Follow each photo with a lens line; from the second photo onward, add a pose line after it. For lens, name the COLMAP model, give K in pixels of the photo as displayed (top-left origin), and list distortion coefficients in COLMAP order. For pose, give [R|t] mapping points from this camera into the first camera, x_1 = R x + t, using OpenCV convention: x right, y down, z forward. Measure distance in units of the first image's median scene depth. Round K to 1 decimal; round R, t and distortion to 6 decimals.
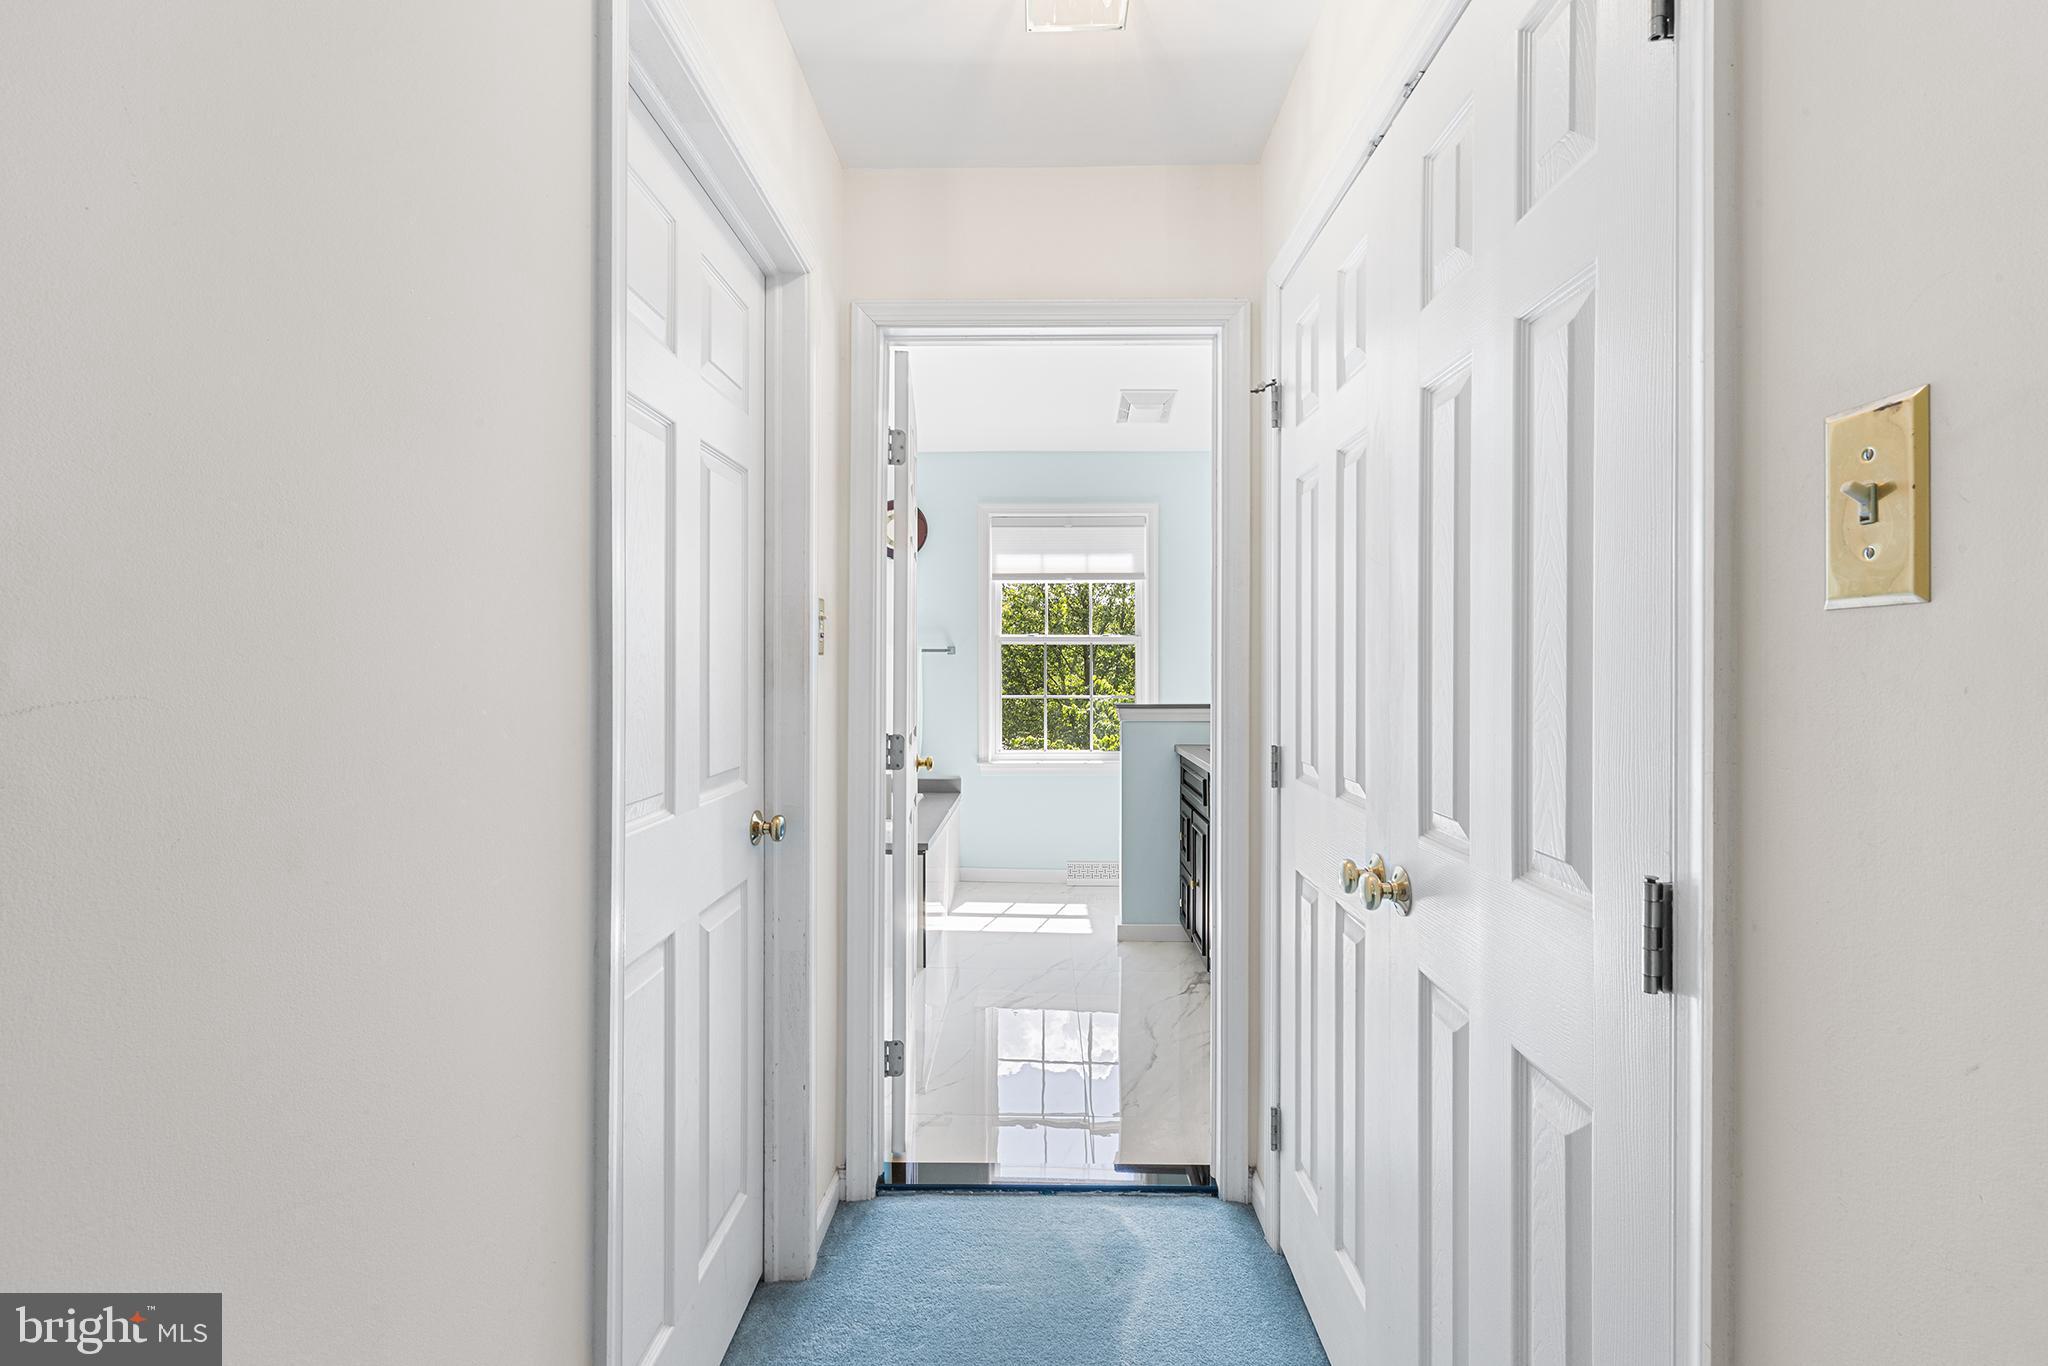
lens RADIAL K [[915.8, 0, 1025.3], [0, 915.8, 668.8], [0, 0, 1]] dist [0.005658, -0.002282]
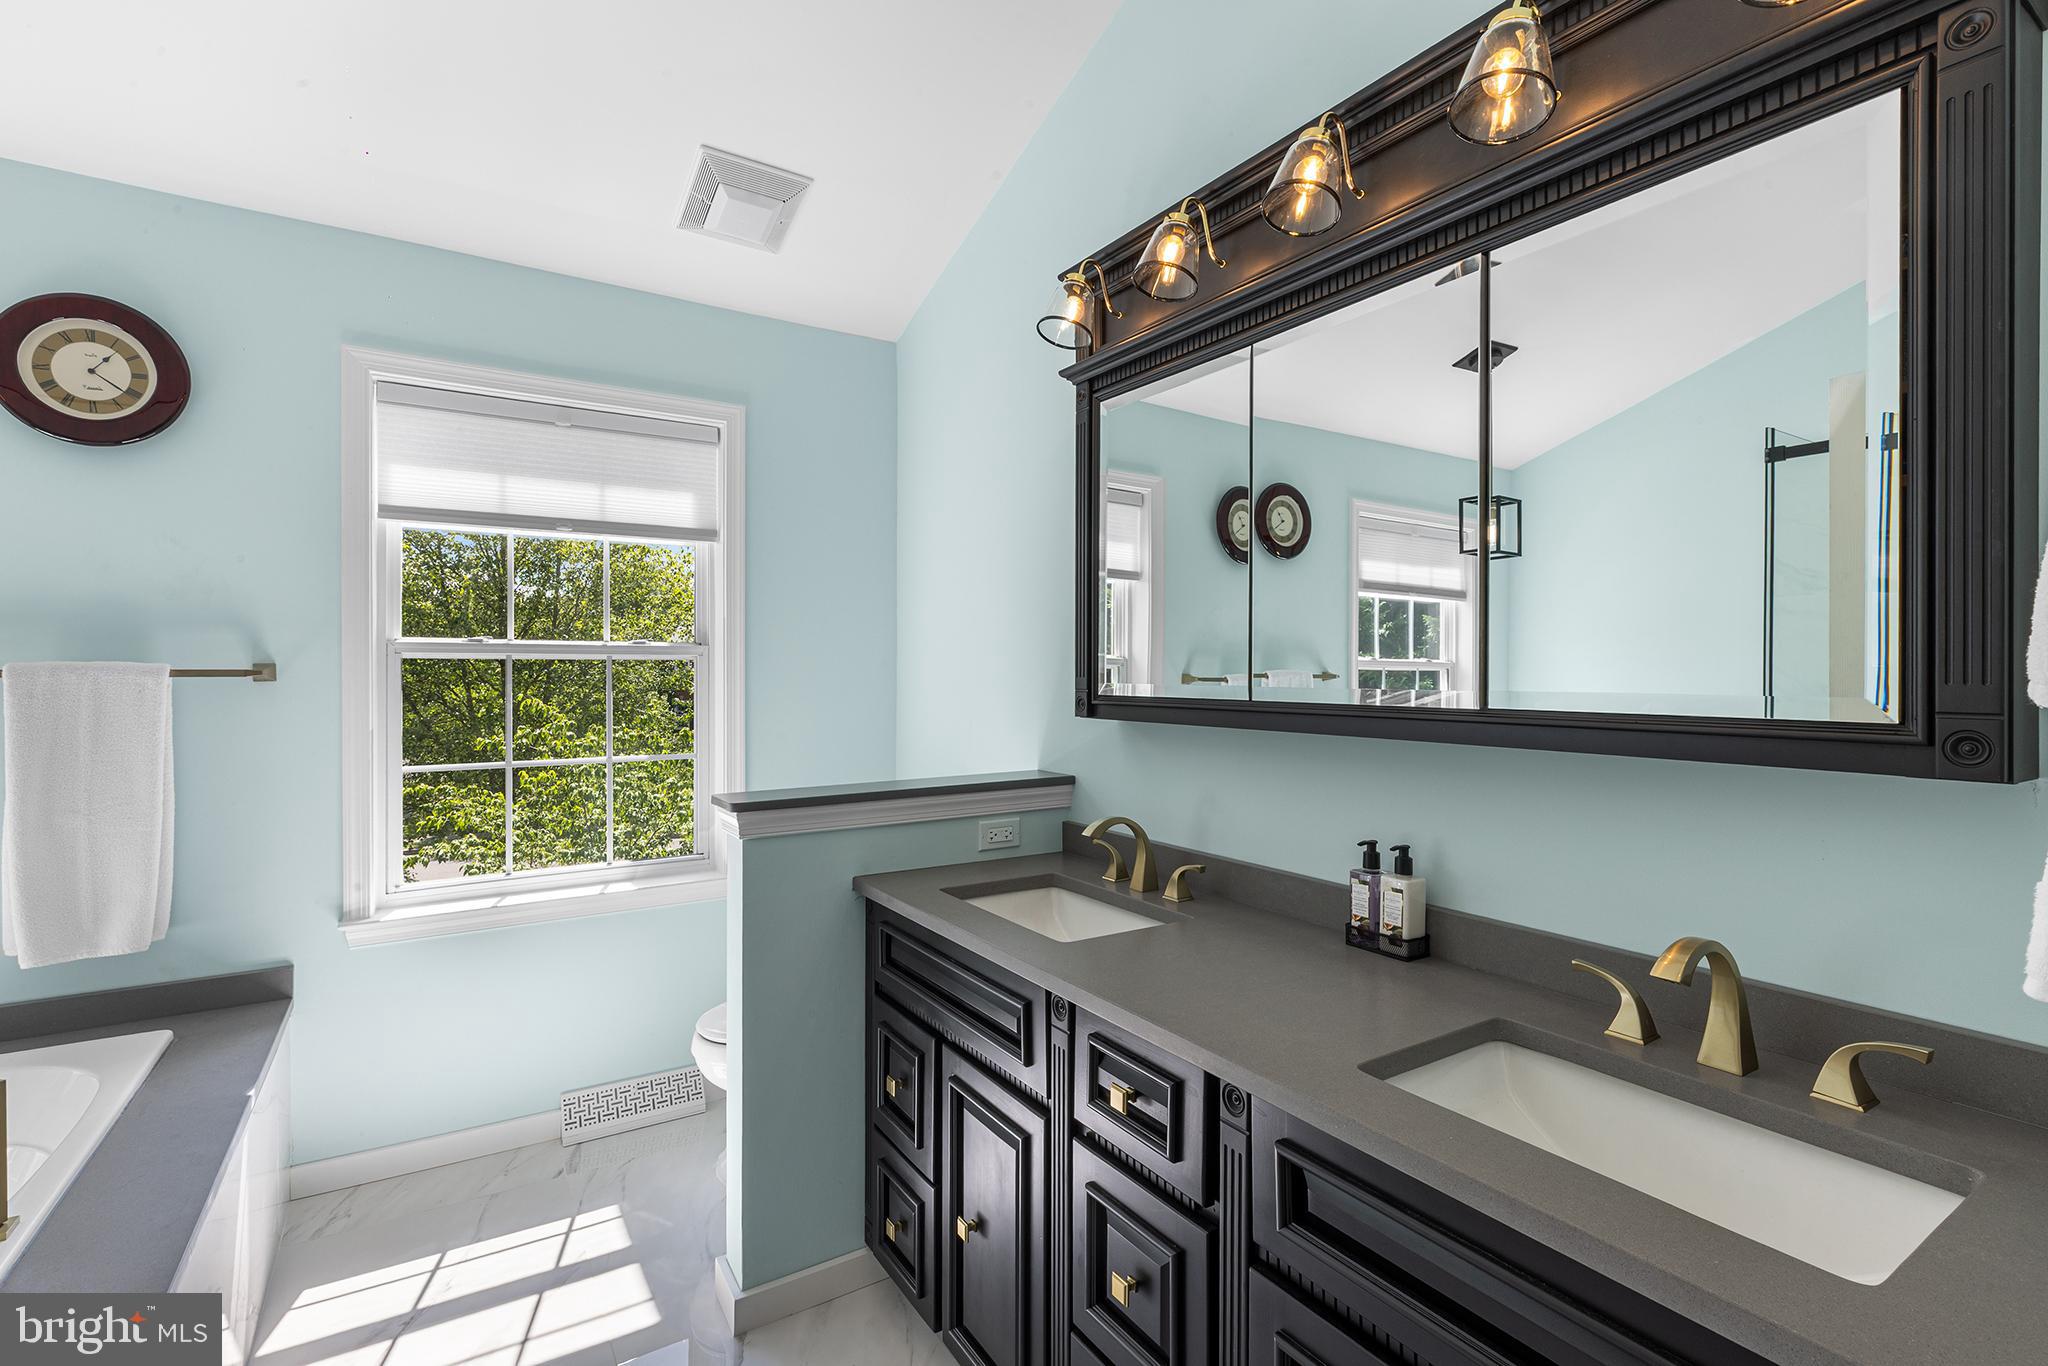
lens RADIAL K [[915.8, 0, 1018.6], [0, 915.8, 665.5], [0, 0, 1]] dist [0.005658, -0.002282]
pose [[0.829948, -0.002018, 0.557838, -0.026510], [0.005231, 0.999978, -0.004165, -0.019767], [-0.557817, 0.006374, 0.829940, 0.438821]]
